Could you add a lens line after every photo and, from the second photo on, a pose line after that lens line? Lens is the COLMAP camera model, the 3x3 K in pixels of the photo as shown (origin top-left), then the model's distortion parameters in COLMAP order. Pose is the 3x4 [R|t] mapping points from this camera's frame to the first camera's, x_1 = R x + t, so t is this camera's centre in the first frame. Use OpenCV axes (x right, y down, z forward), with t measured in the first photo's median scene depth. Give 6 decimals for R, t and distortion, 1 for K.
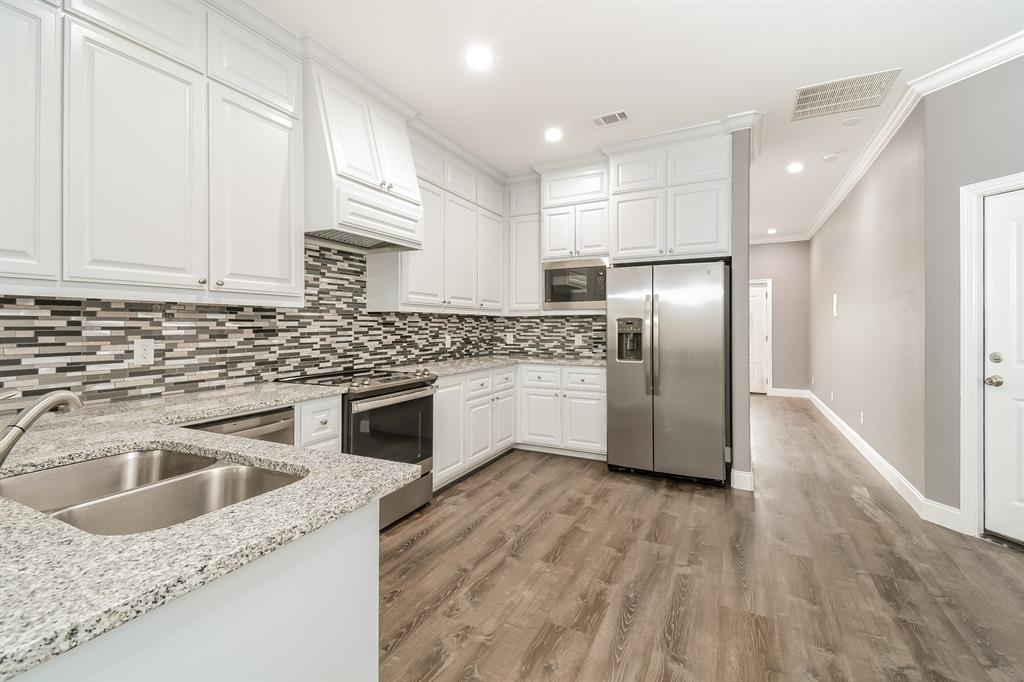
lens RADIAL K [[449.7, 0, 510.4], [0, 449.7, 333.3], [0, 0, 1]] dist [0.030276, -0.000134]
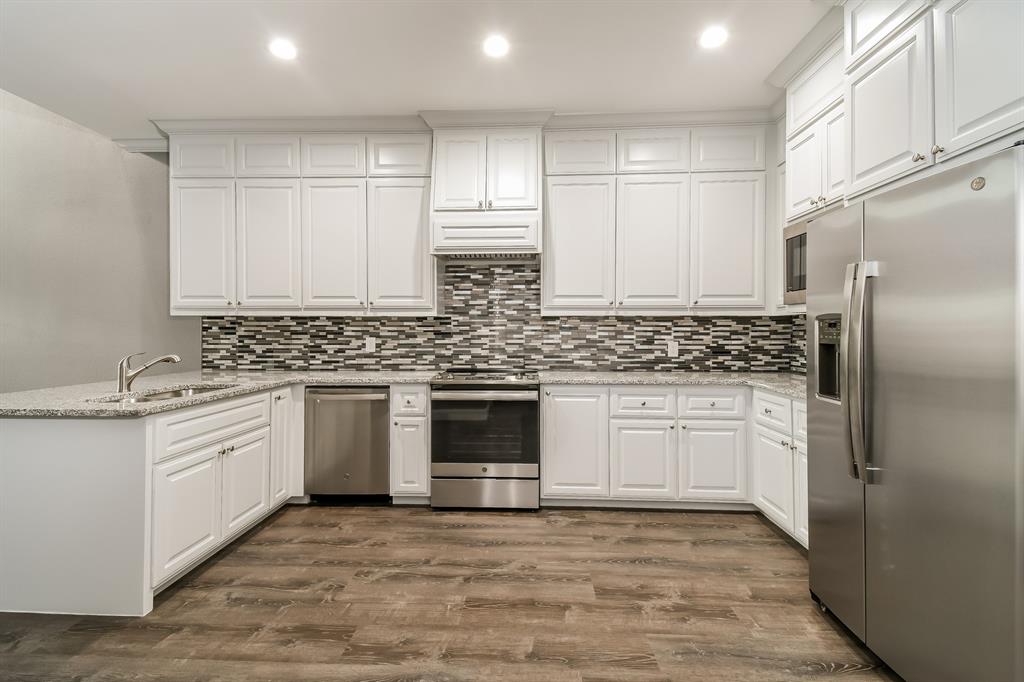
lens RADIAL K [[449.7, 0, 510.4], [0, 449.7, 333.3], [0, 0, 1]] dist [0.030276, -0.000134]
pose [[0.403993, 0.007904, -0.914728, 0.777655], [-0.016544, 0.999862, 0.001333, -0.010736], [0.914612, 0.014594, 0.404068, 0.617395]]
